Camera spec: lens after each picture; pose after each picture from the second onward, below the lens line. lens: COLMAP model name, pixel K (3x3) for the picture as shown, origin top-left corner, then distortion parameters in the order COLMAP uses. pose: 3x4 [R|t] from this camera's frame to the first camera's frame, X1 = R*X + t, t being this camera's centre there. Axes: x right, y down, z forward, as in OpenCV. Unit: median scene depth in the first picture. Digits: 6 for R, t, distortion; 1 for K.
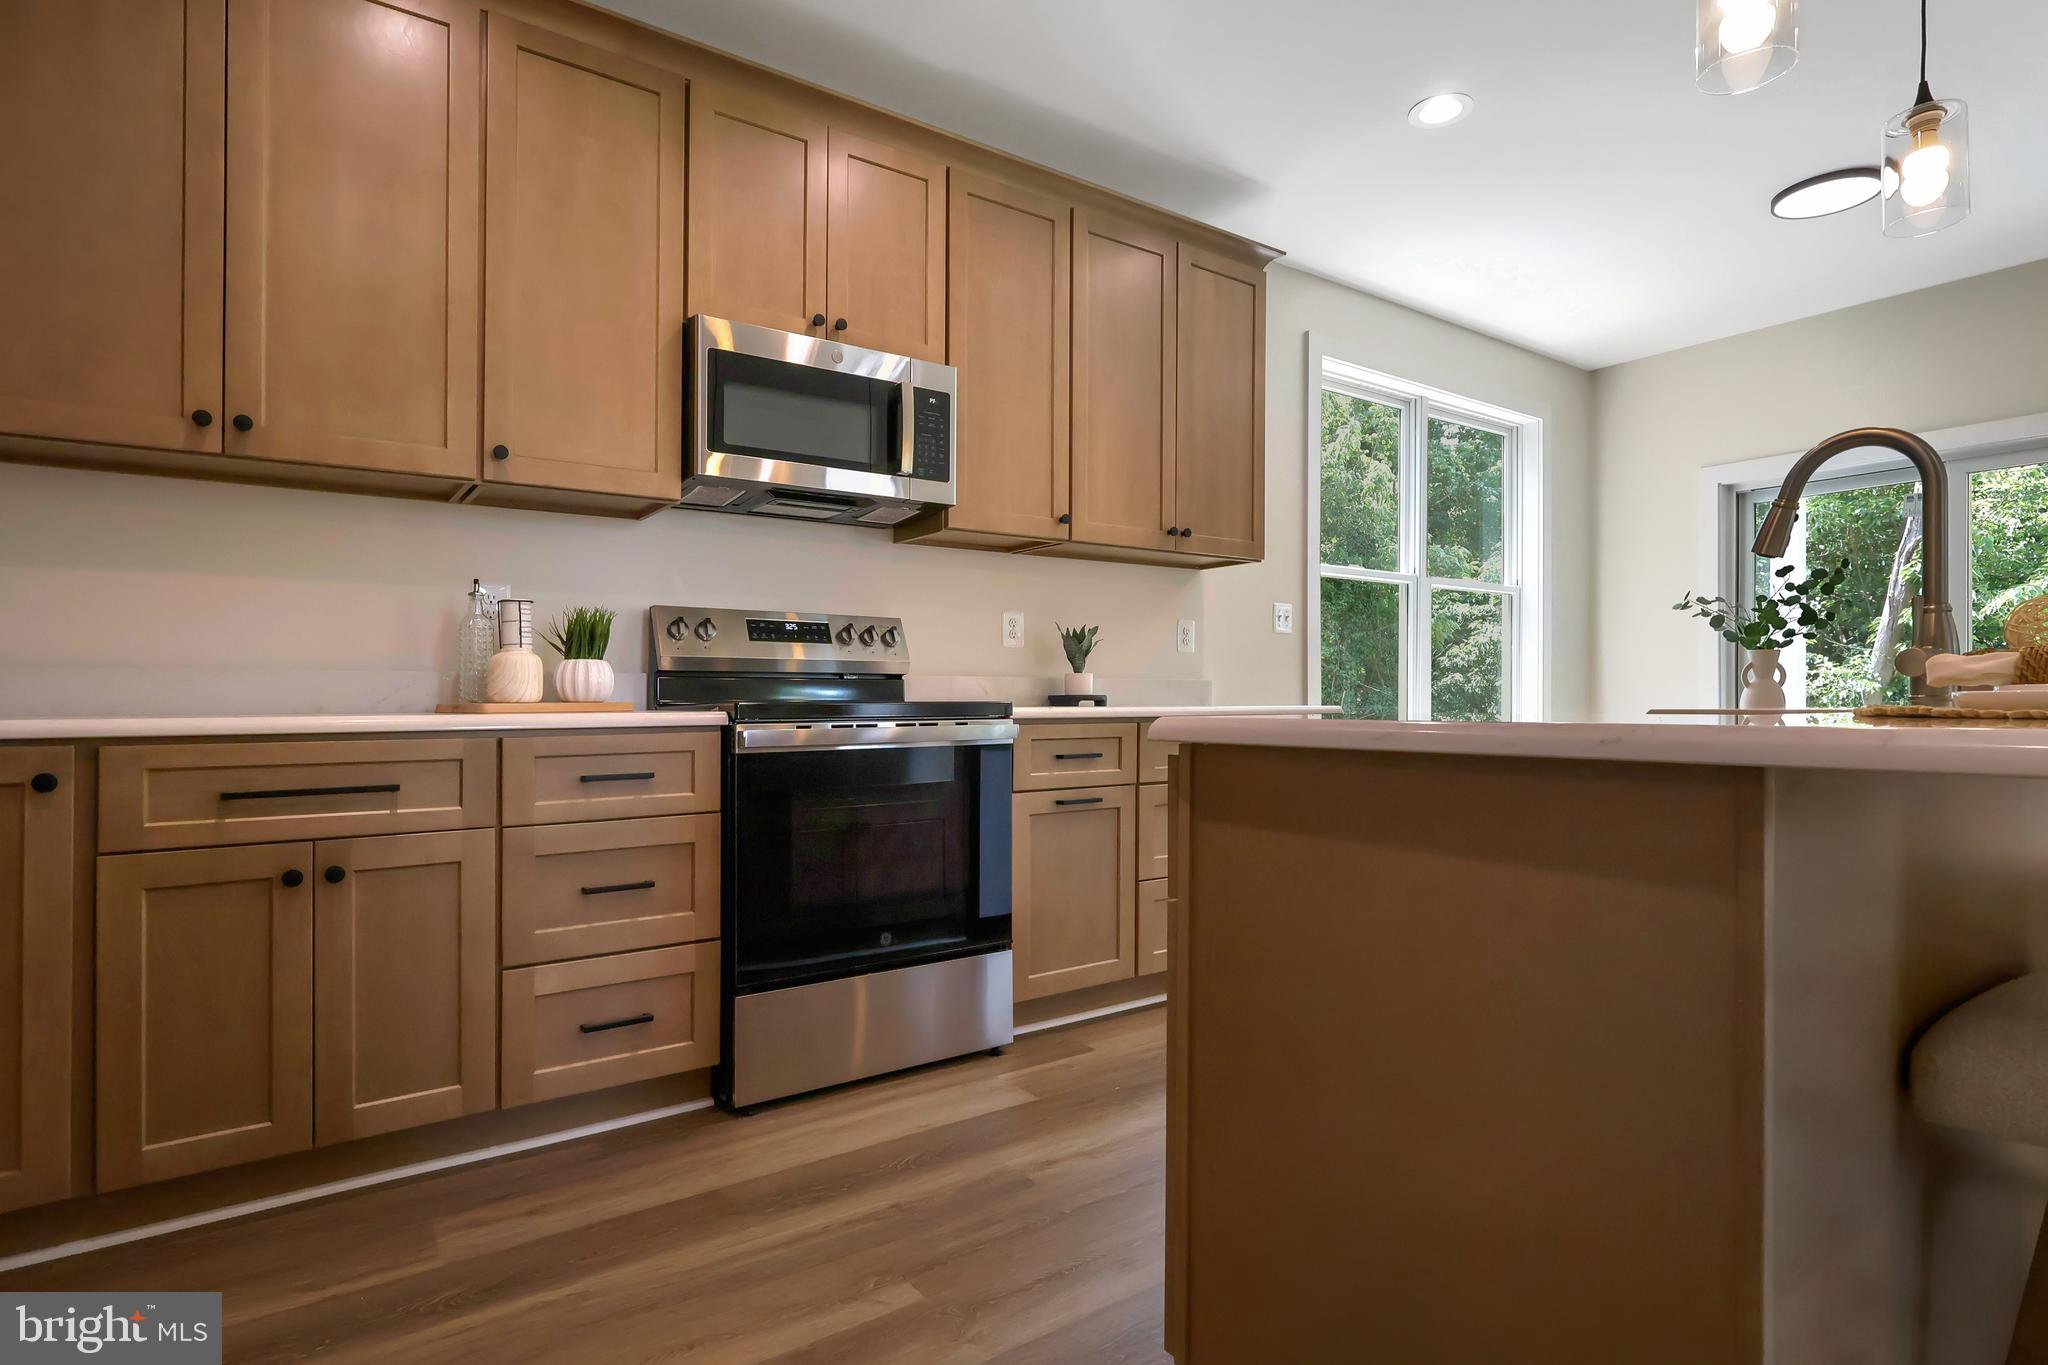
lens RADIAL K [[1048.7, 0, 1010.4], [0, 1048.7, 690.5], [0, 0, 1]] dist [-0.002239, 0.001705]
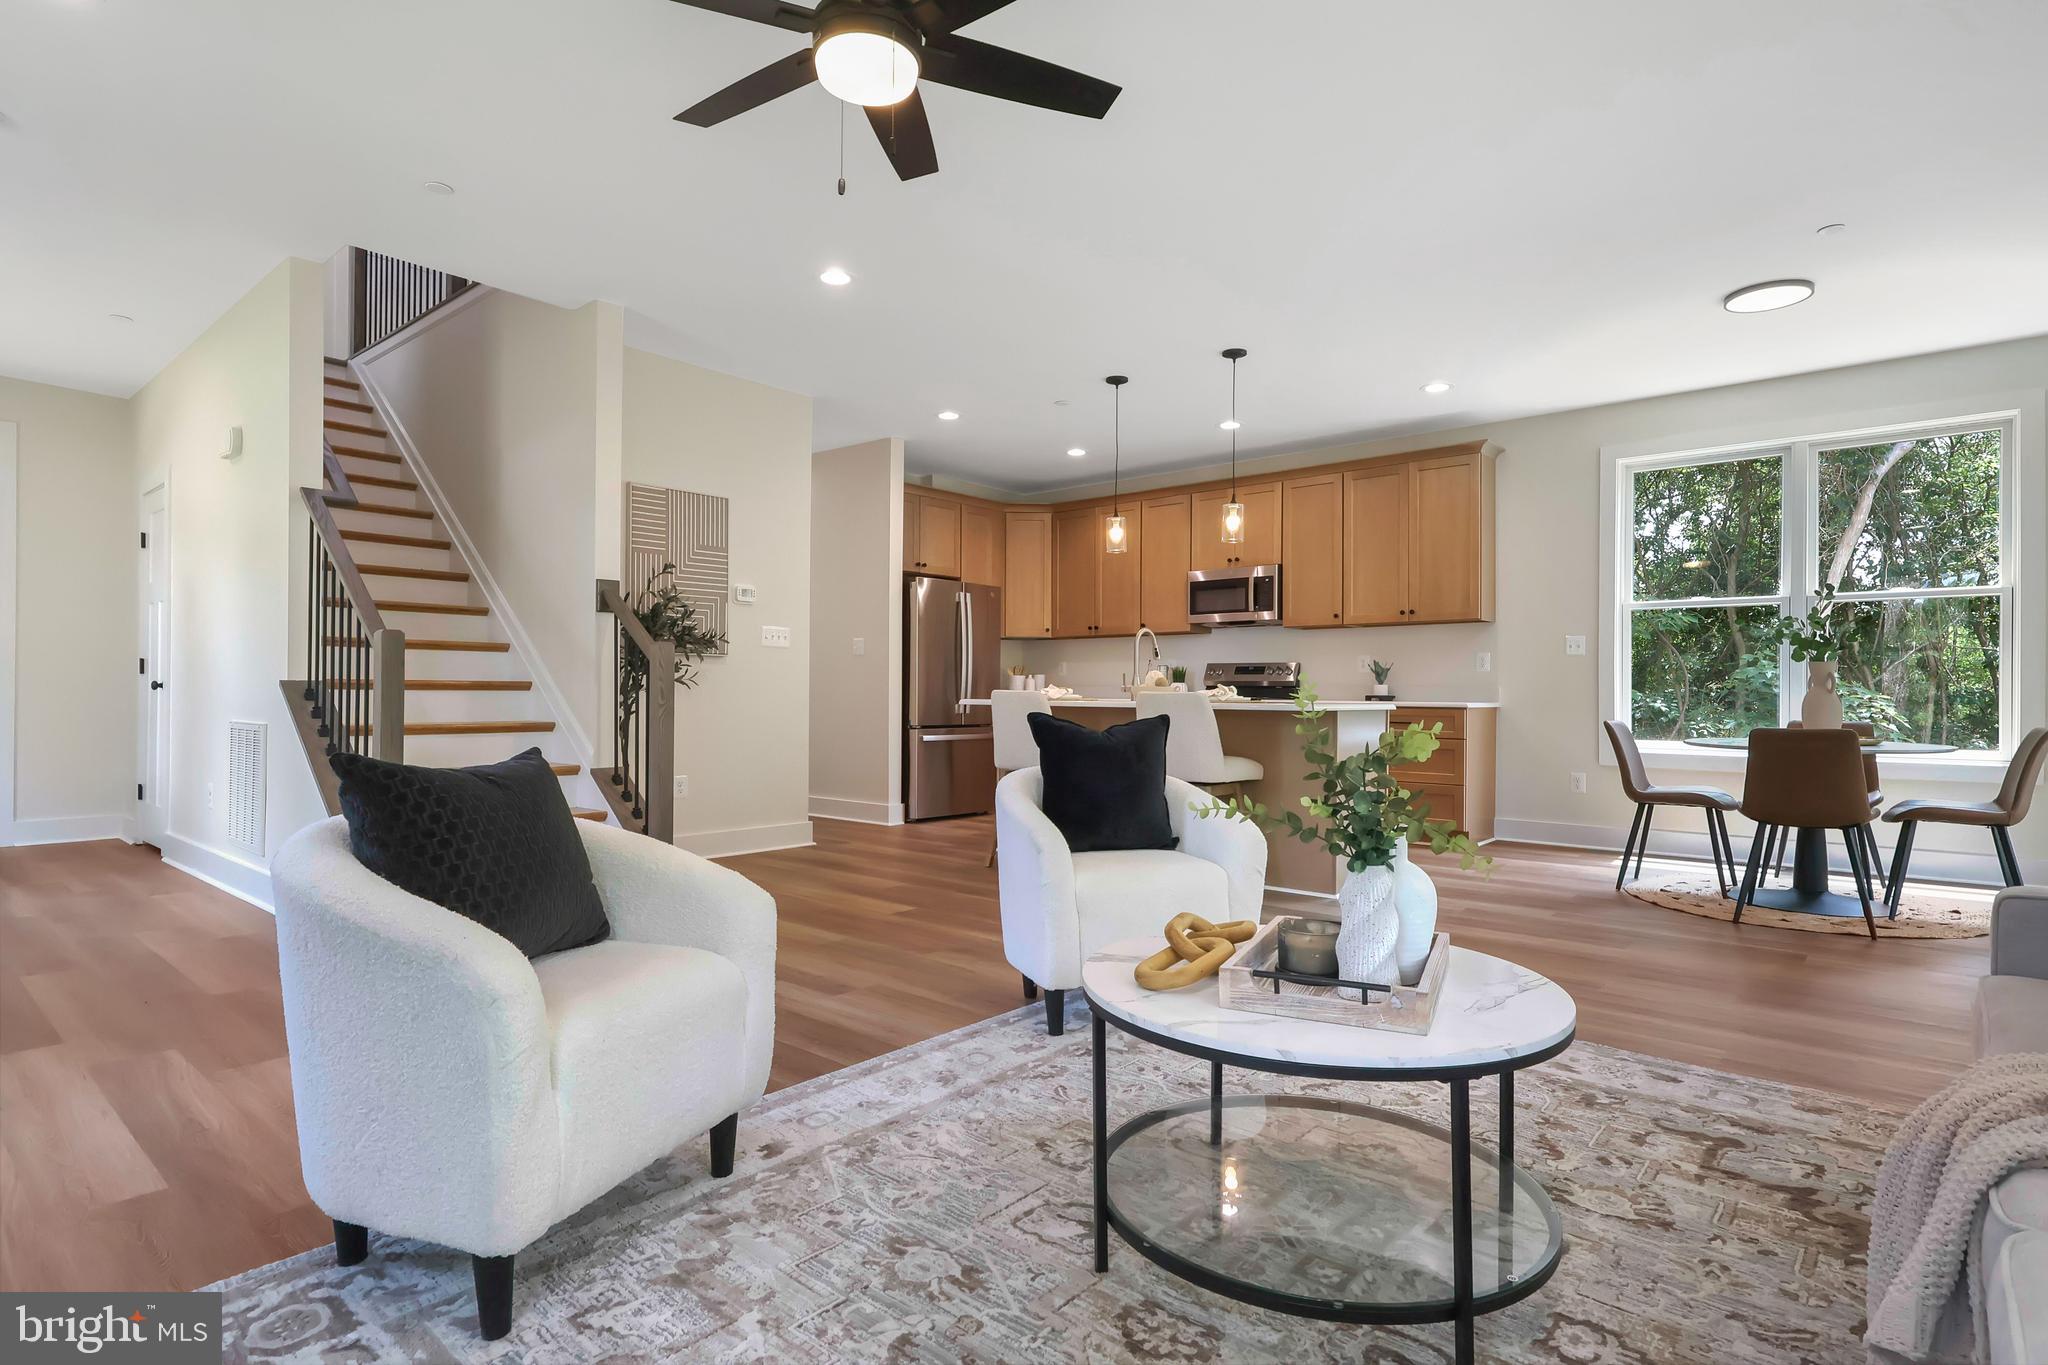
lens RADIAL K [[1048.7, 0, 1031.9], [0, 1048.7, 687.2], [0, 0, 1]] dist [-0.002239, 0.001705]
pose [[0.237390, -0.001697, -0.971413, 2.522401], [-0.000942, 0.999998, -0.001977, -0.010094], [0.971414, 0.001384, 0.237388, -0.180218]]
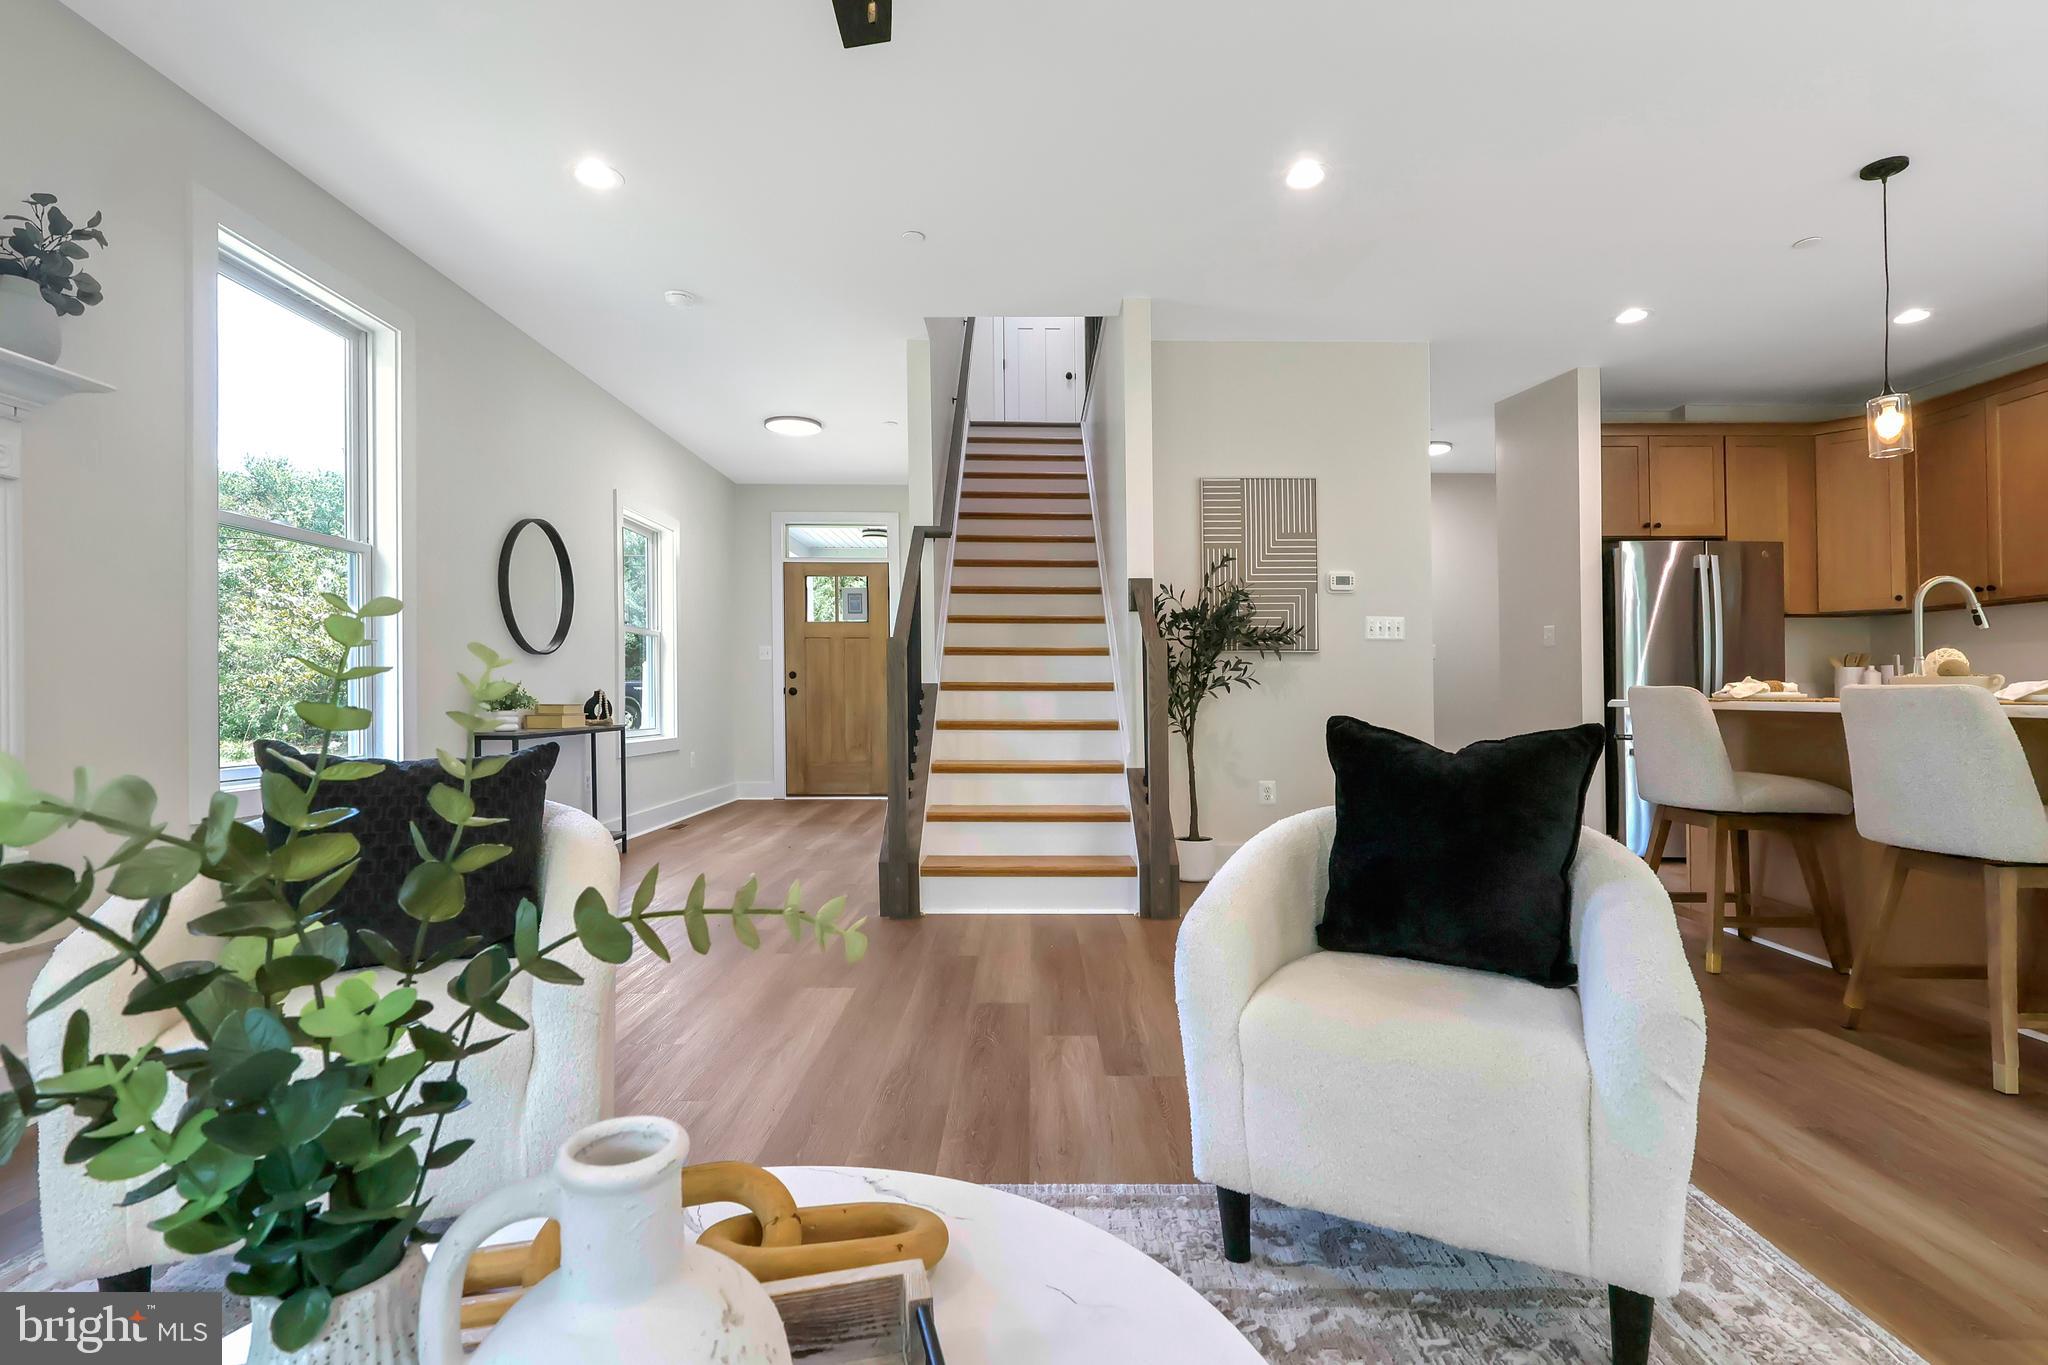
lens RADIAL K [[953.1, 0, 1018.8], [0, 953.1, 698.3], [0, 0, 1]] dist [-0.005264, -0.001440]
pose [[-0.587856, 0.006751, -0.808938, 2.035511], [0.004030, 0.999977, 0.005417, -0.003427], [0.808956, -0.000076, -0.587870, 0.332260]]
